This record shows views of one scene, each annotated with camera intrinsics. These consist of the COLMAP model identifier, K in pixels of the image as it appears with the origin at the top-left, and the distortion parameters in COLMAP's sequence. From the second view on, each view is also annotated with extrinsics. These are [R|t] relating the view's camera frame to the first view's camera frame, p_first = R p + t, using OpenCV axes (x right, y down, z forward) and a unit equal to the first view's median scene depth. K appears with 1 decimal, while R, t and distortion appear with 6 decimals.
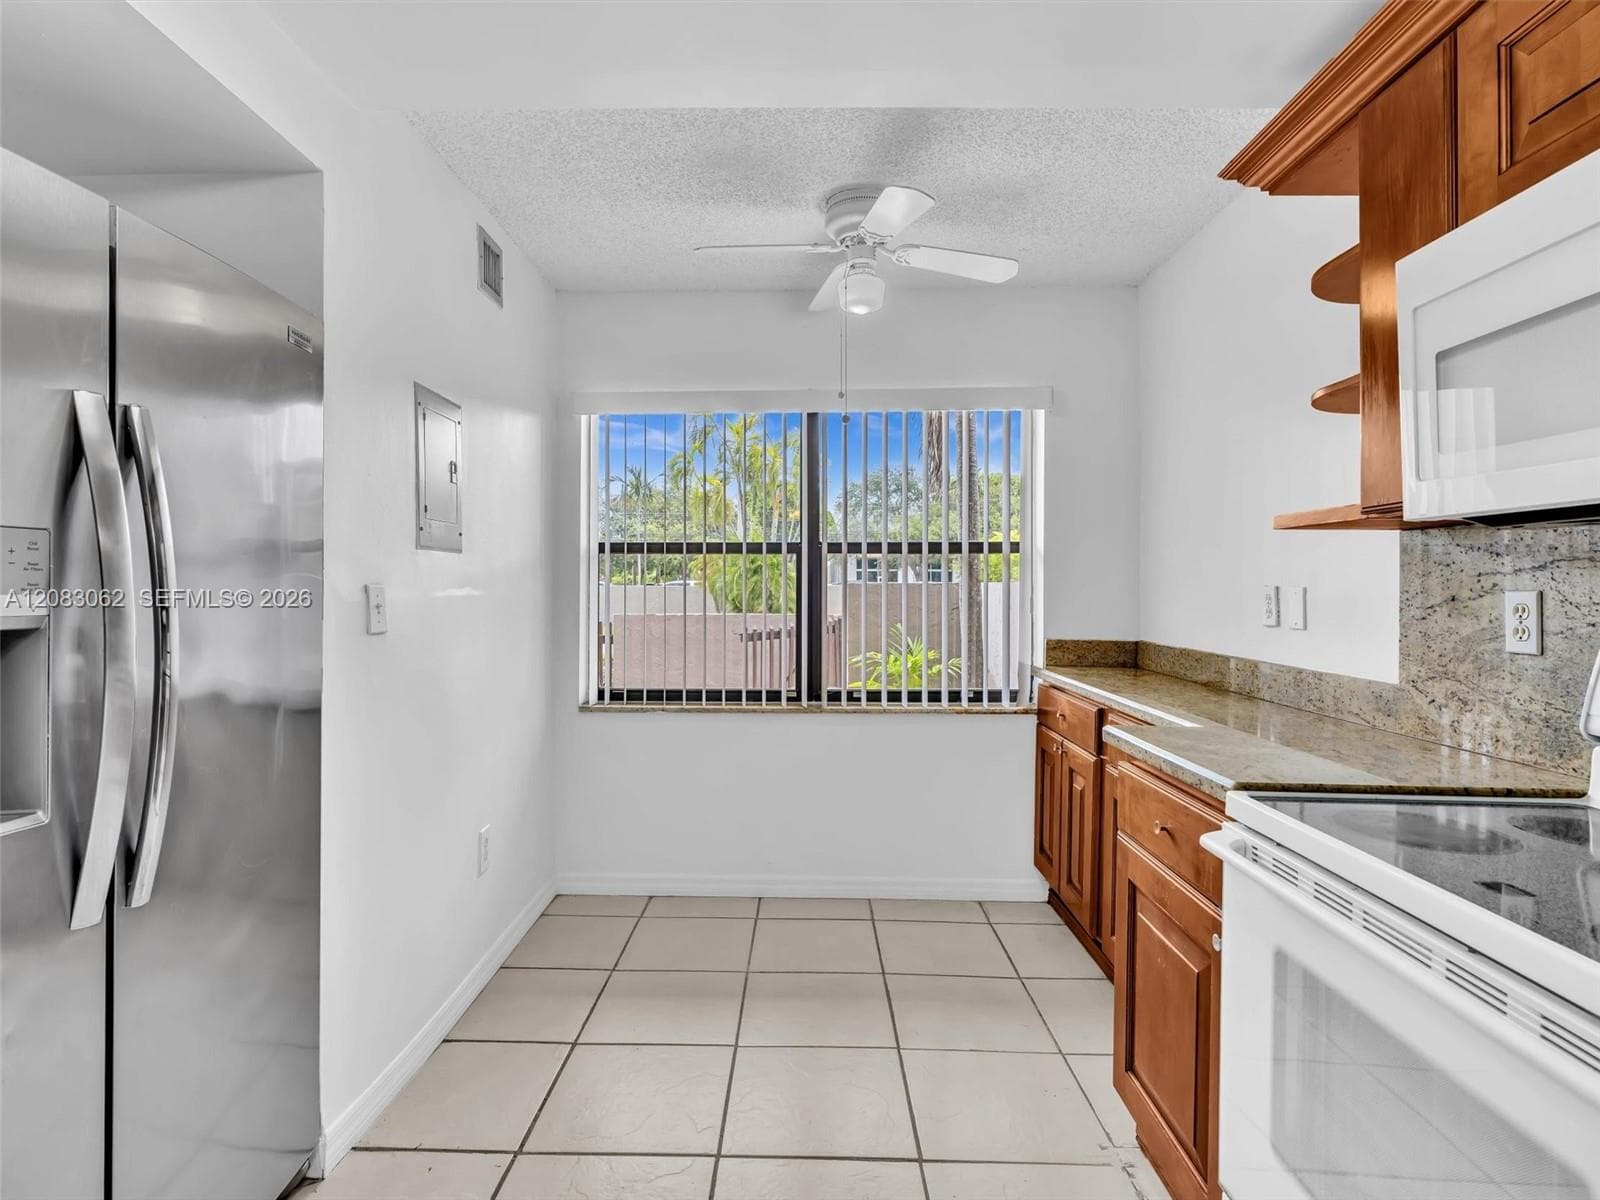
lens RADIAL K [[826.9, 0, 784.9], [0, 826.9, 593.2], [0, 0, 1]] dist [-0.003662, 0.003284]
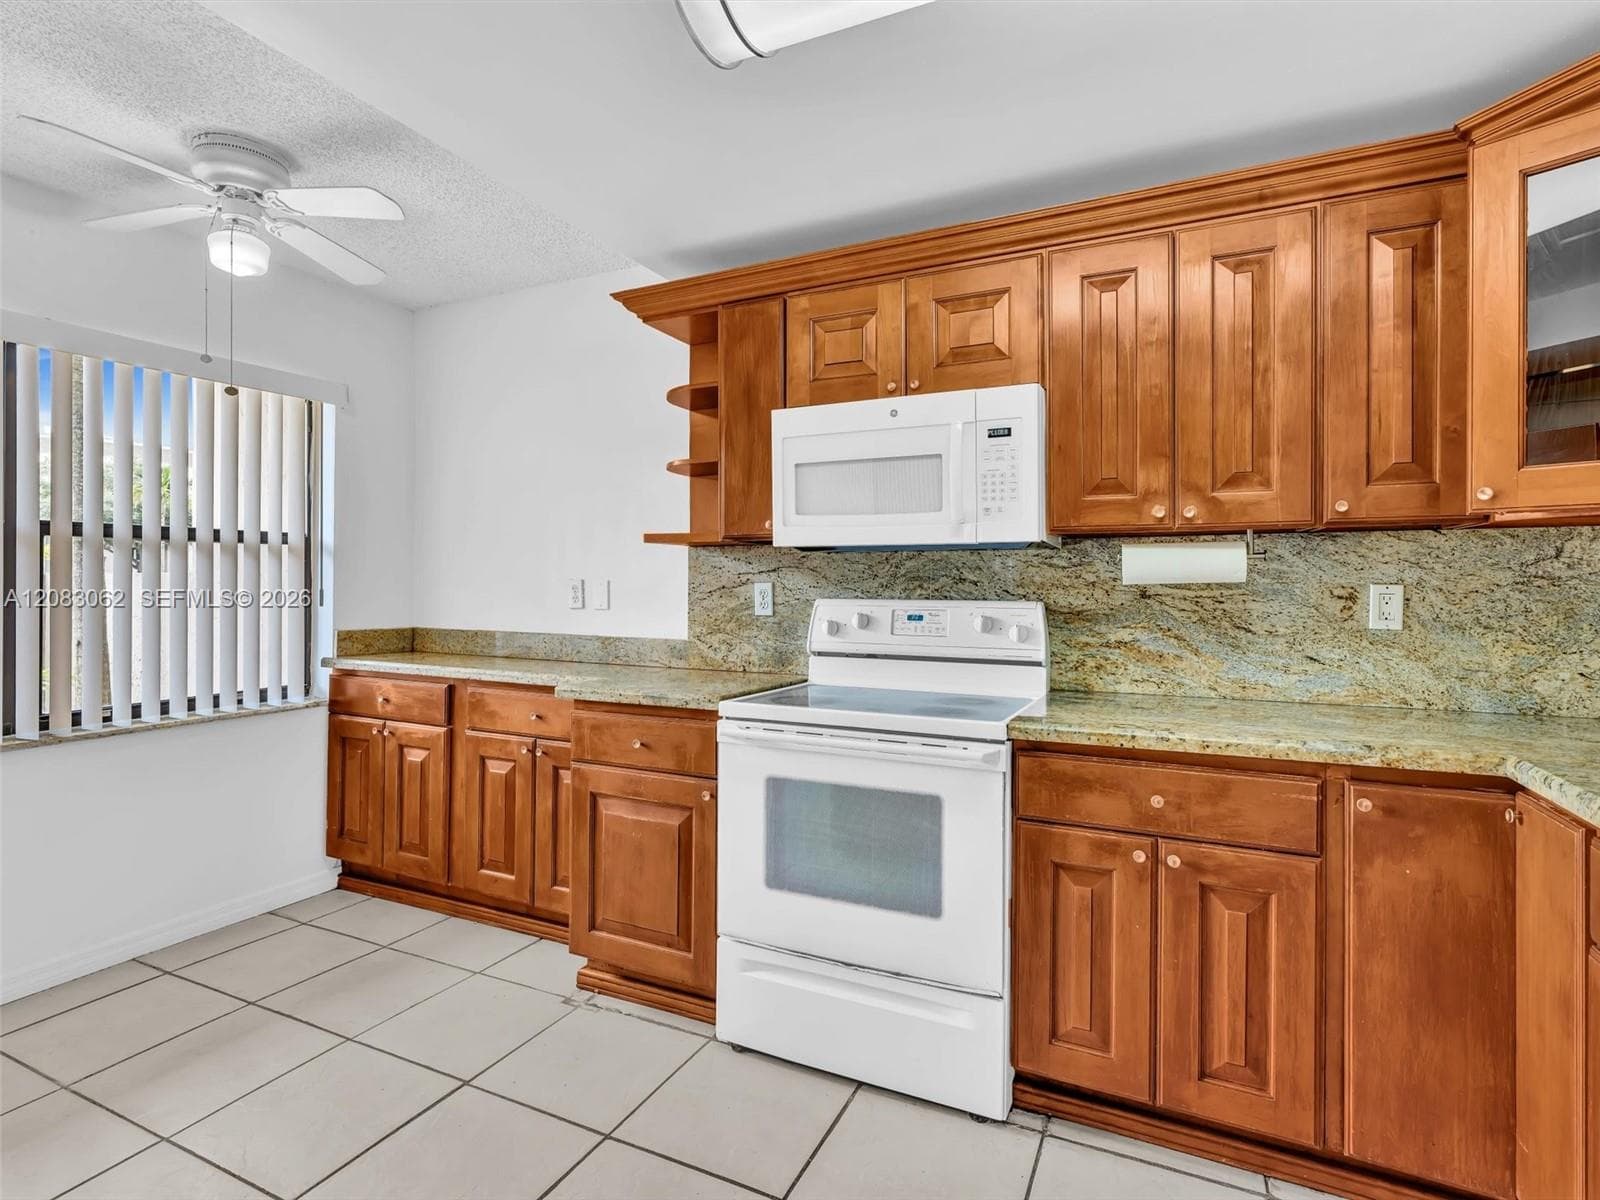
lens RADIAL K [[826.9, 0, 791.5], [0, 826.9, 586.9], [0, 0, 1]] dist [-0.003662, 0.003284]
pose [[0.419735, -0.005998, 0.907627, -0.734044], [0.003963, 0.999981, 0.004776, -0.001887], [-0.907638, 0.001592, 0.419751, 0.121941]]
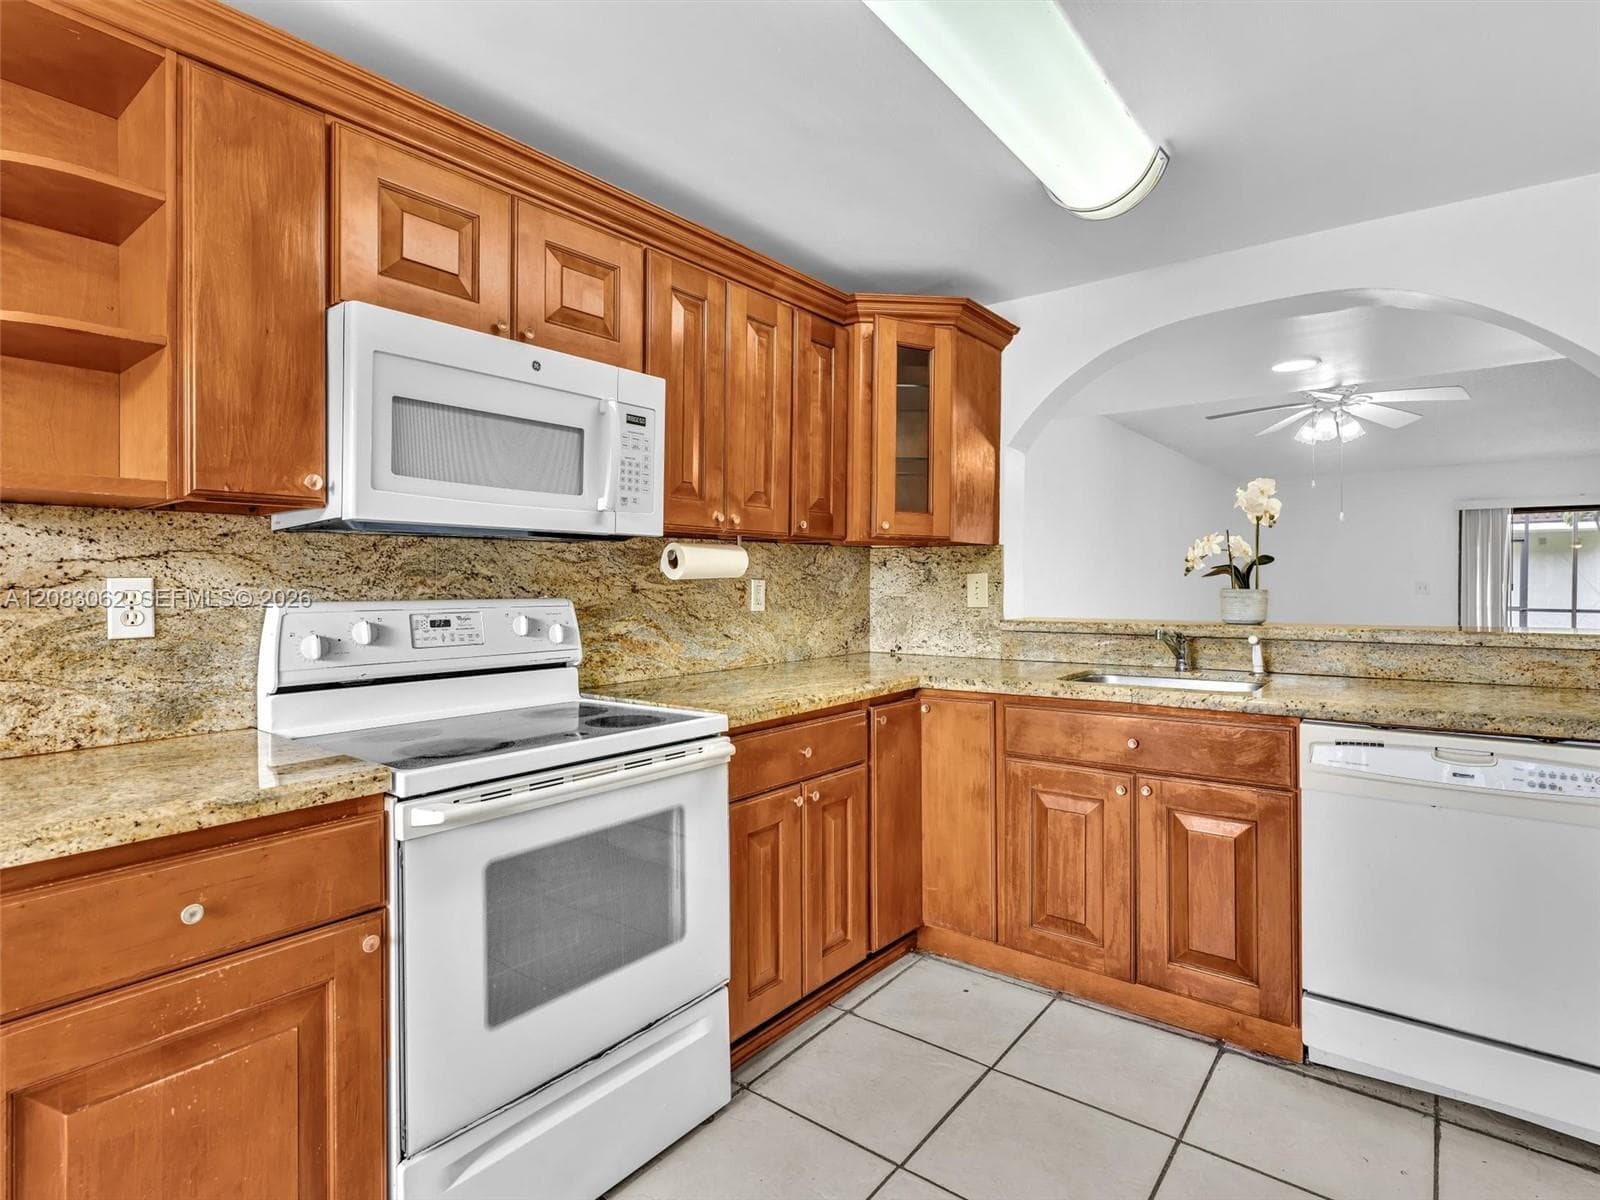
lens RADIAL K [[826.9, 0, 792.6], [0, 826.9, 587.7], [0, 0, 1]] dist [-0.003662, 0.003284]
pose [[-0.799321, -0.004666, 0.600886, -0.360135], [0.003399, 0.999919, 0.012286, -0.000347], [-0.600895, 0.011863, -0.799240, 1.190810]]
